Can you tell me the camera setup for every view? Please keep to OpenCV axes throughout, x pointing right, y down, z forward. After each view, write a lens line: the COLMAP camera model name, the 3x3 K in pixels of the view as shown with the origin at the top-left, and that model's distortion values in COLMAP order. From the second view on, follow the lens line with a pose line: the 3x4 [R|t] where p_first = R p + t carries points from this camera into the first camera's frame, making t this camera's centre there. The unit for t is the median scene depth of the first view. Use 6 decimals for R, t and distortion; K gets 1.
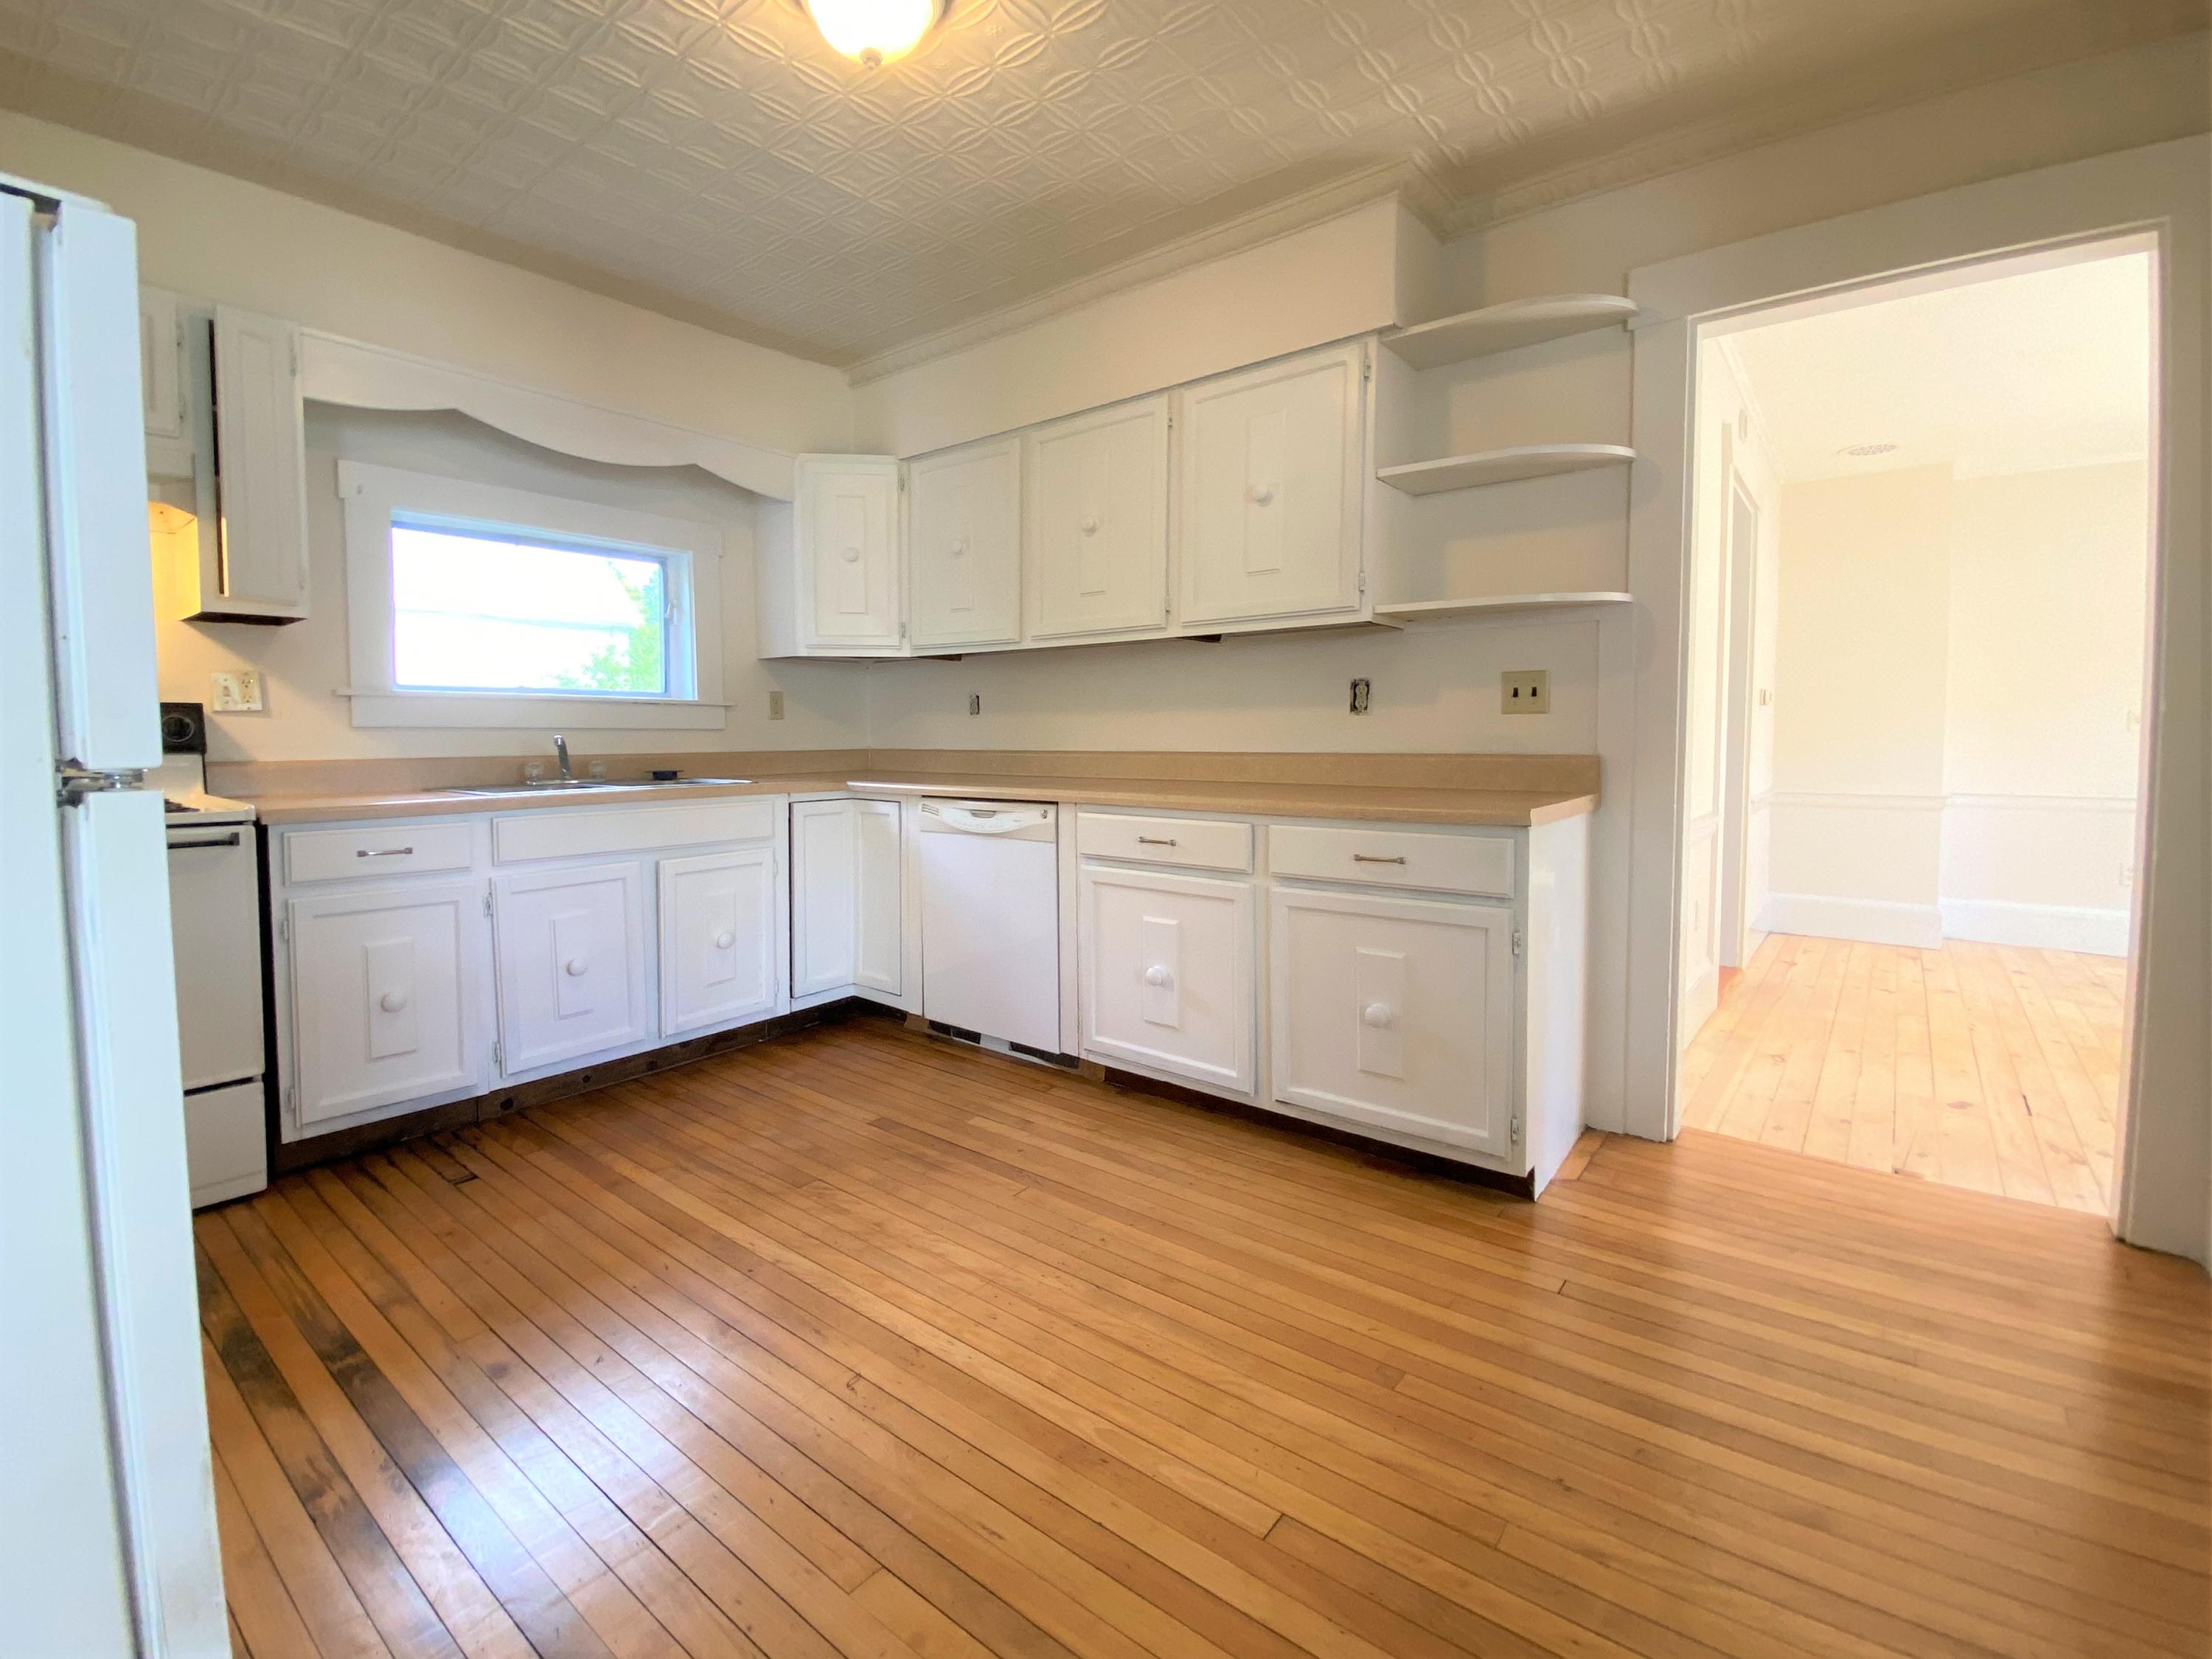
lens RADIAL K [[978.1, 0, 1074.8], [0, 978.1, 793.7], [0, 0, 1]] dist [-0.001190, -0.012794]
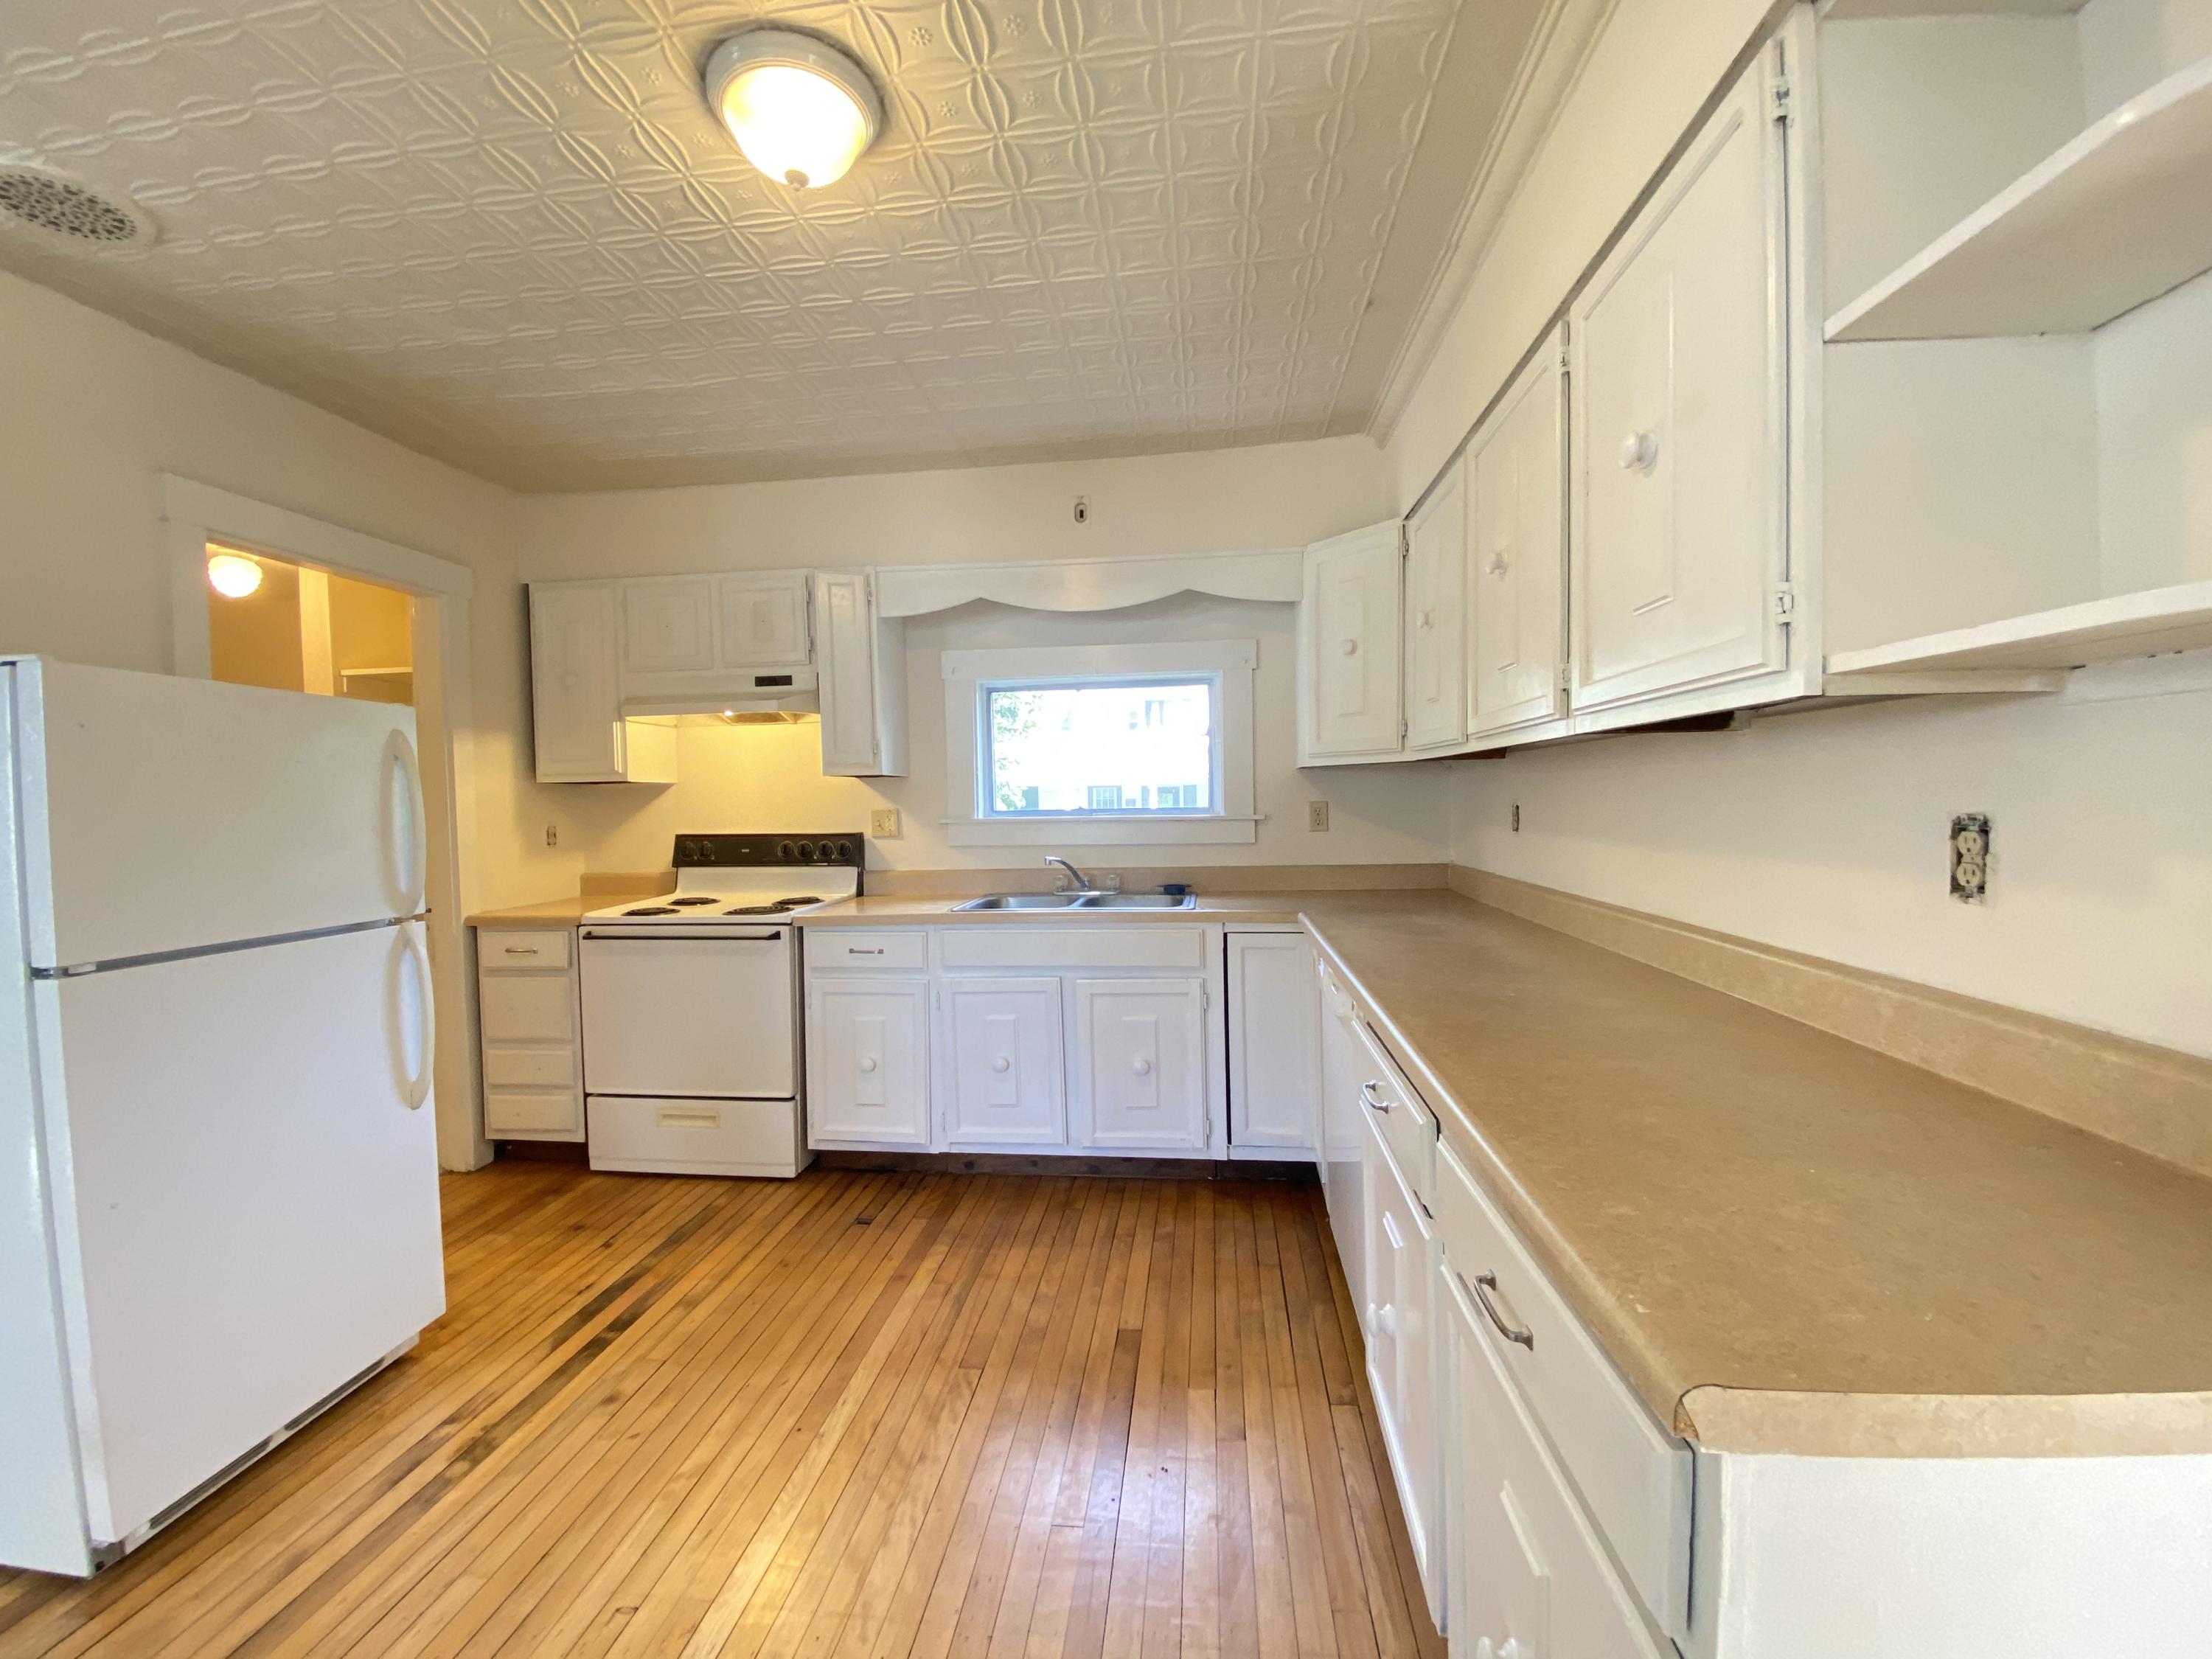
lens RADIAL K [[903.4, 0, 1104.9], [0, 903.4, 824.8], [0, 0, 1]] dist [0.026432, -0.022794]
pose [[0.537563, 0.017111, -0.843050, 0.510992], [-0.034375, 0.999408, -0.001635, -0.122565], [0.842523, 0.029859, 0.537832, 0.604999]]
